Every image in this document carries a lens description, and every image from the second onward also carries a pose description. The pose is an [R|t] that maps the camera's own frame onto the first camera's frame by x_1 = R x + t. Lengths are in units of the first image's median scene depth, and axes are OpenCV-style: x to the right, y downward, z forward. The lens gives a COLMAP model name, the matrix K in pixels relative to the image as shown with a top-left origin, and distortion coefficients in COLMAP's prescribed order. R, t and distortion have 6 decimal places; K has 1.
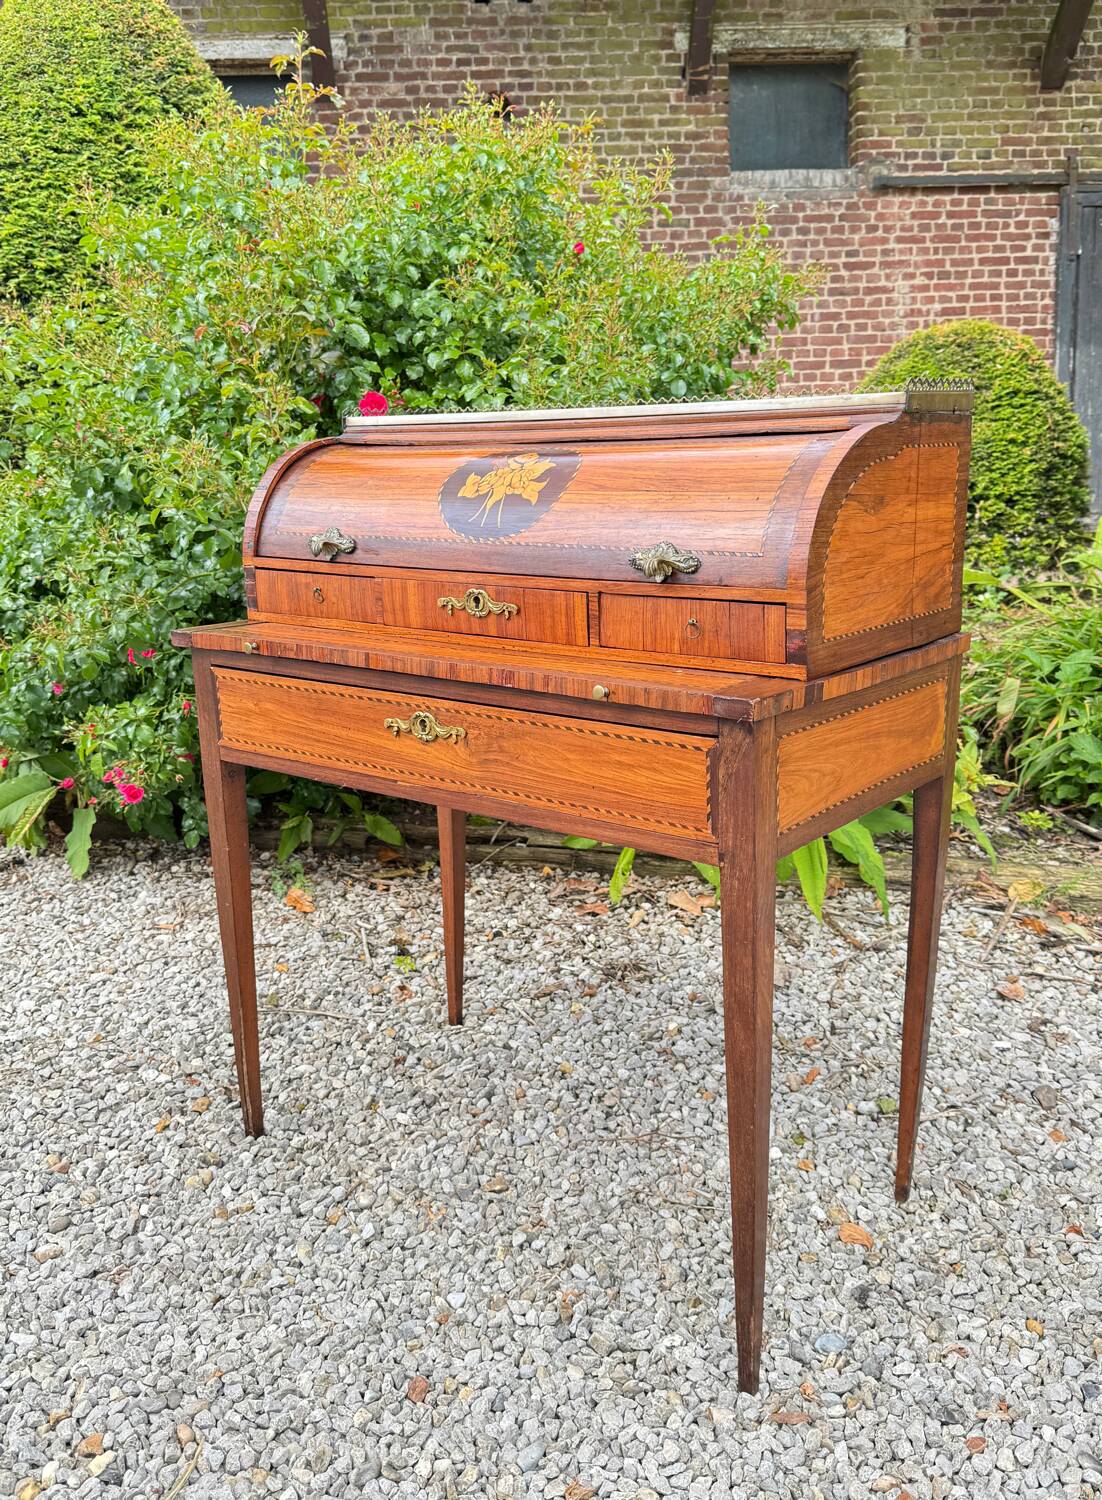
lens RADIAL K [[1294.4, 0, 577.4], [0, 1294.4, 691.4], [0, 0, 1]] dist [0.052520, -0.096256]
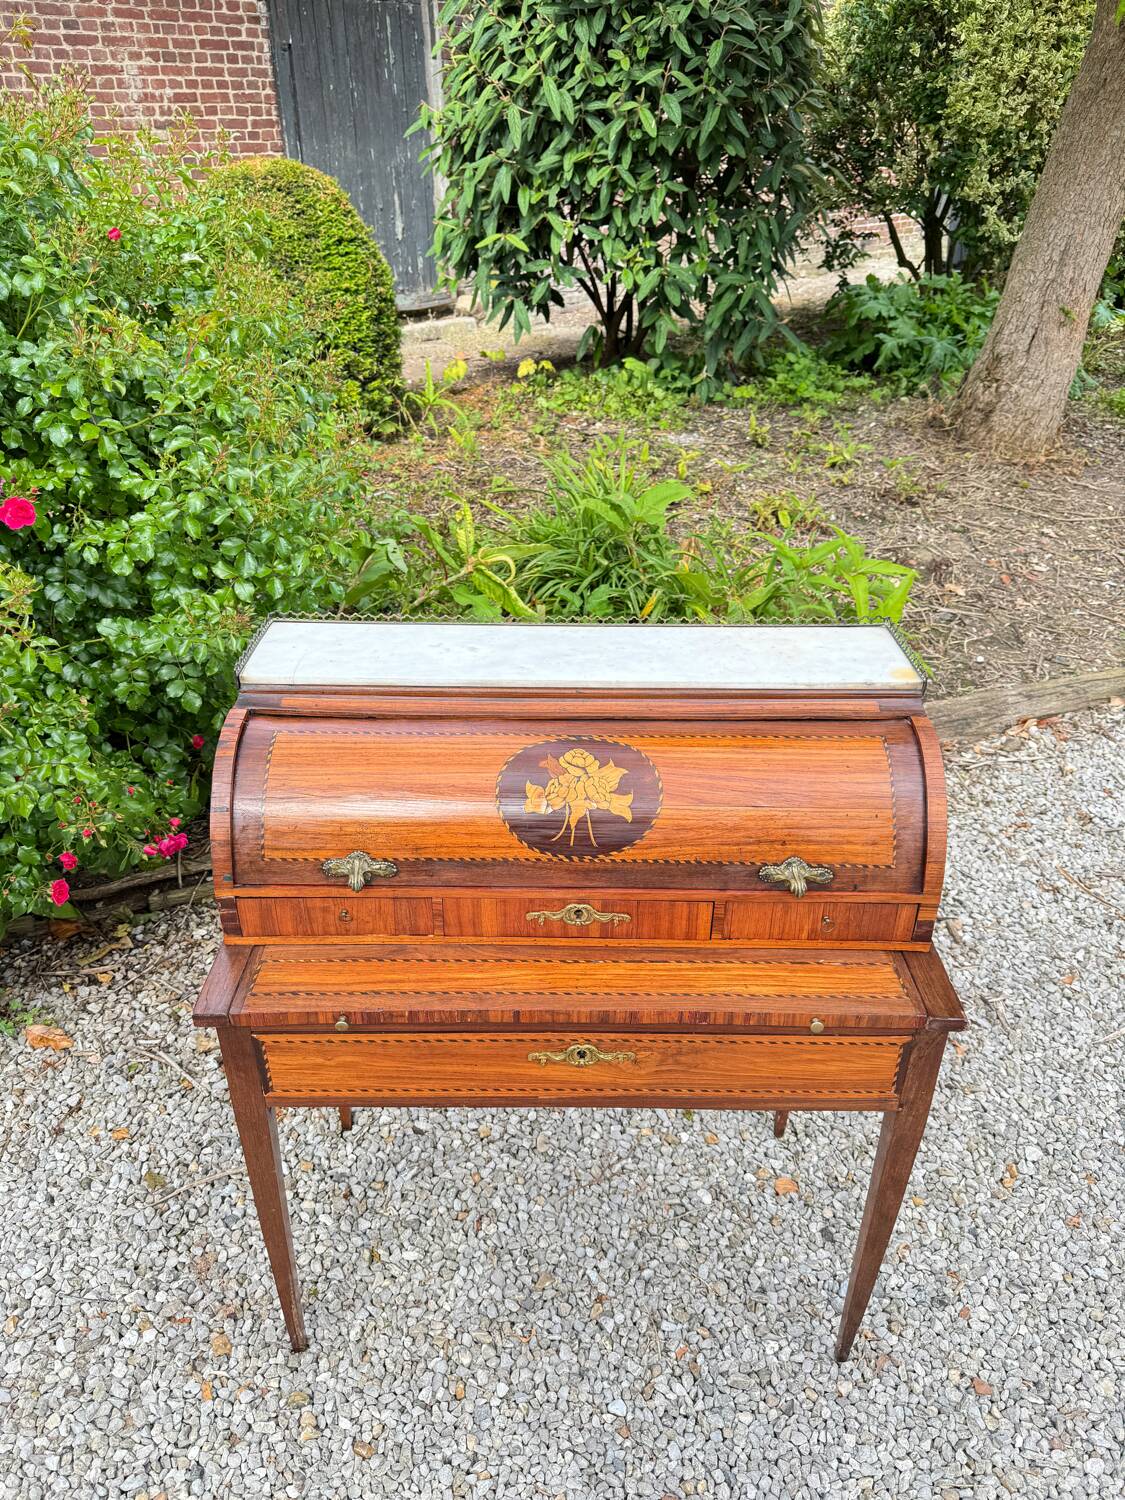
lens RADIAL K [[1068.3, 0, 565.8], [0, 1068.3, 750.3], [0, 0, 1]] dist [0.012395, -0.016461]
pose [[0.782923, -0.285197, 0.552896, -0.157403], [0.090348, 0.931433, 0.352520, -0.149469], [-0.615523, -0.226043, 0.755007, 0.117438]]
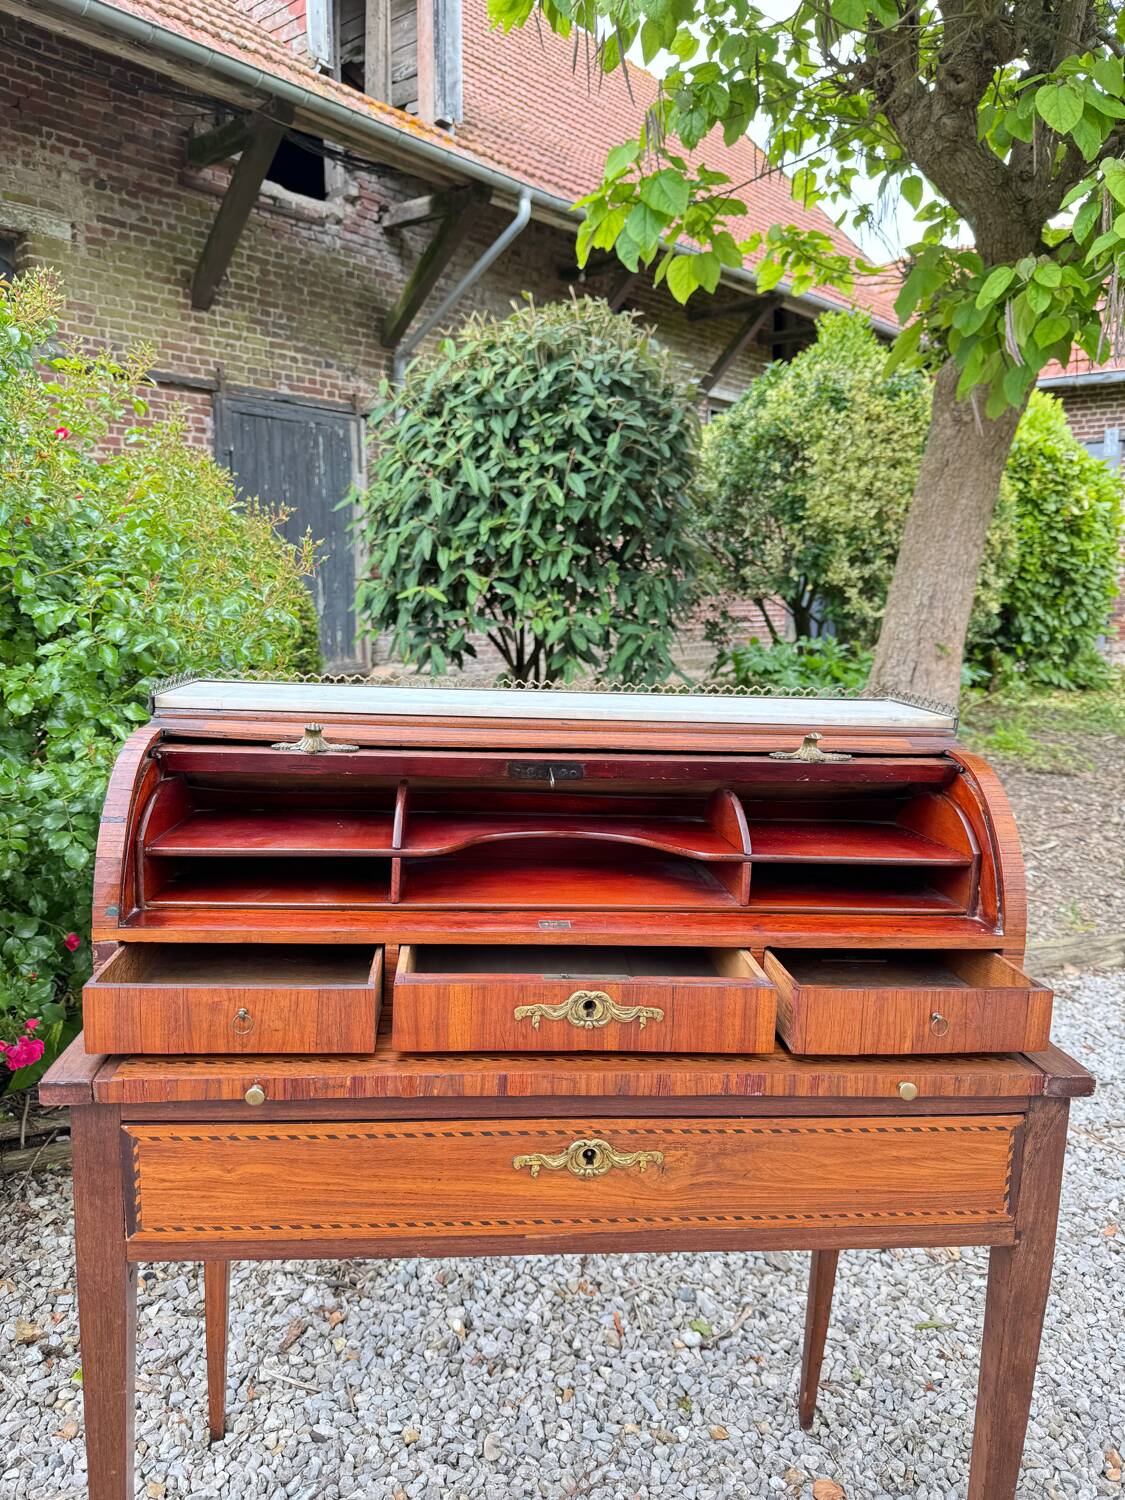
lens RADIAL K [[1053.9, 0, 555.3], [0, 1053.9, 758.7], [0, 0, 1]] dist [0.072890, -0.108663]
pose [[0.727046, -0.061769, 0.683805, -0.158384], [0.078262, 0.996909, 0.006841, -0.061673], [-0.682114, 0.048543, 0.729633, 0.158778]]
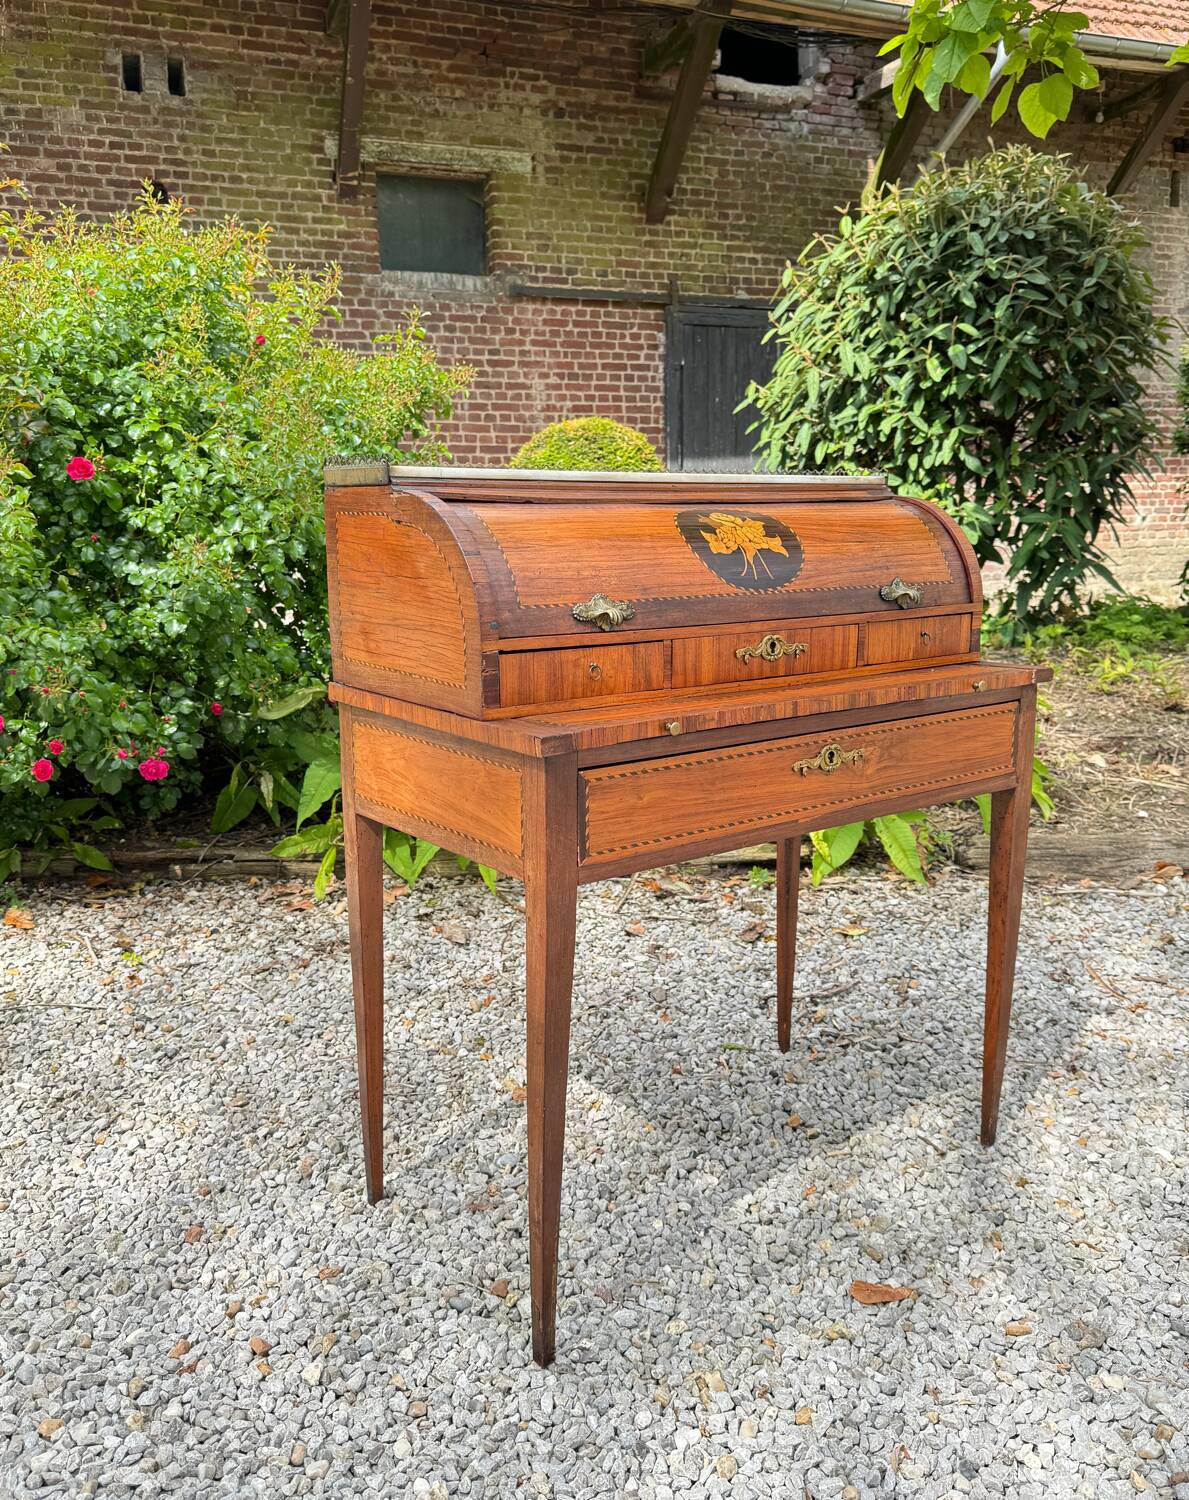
lens RADIAL K [[1209.7, 0, 628.0], [0, 1209.7, 743.0], [0, 0, 1]] dist [0.139340, -0.271959]
pose [[0.953436, -0.036663, 0.299359, -0.016143], [0.039404, 0.999218, -0.003121, 0.019576], [-0.299011, 0.014772, 0.954135, -0.080052]]
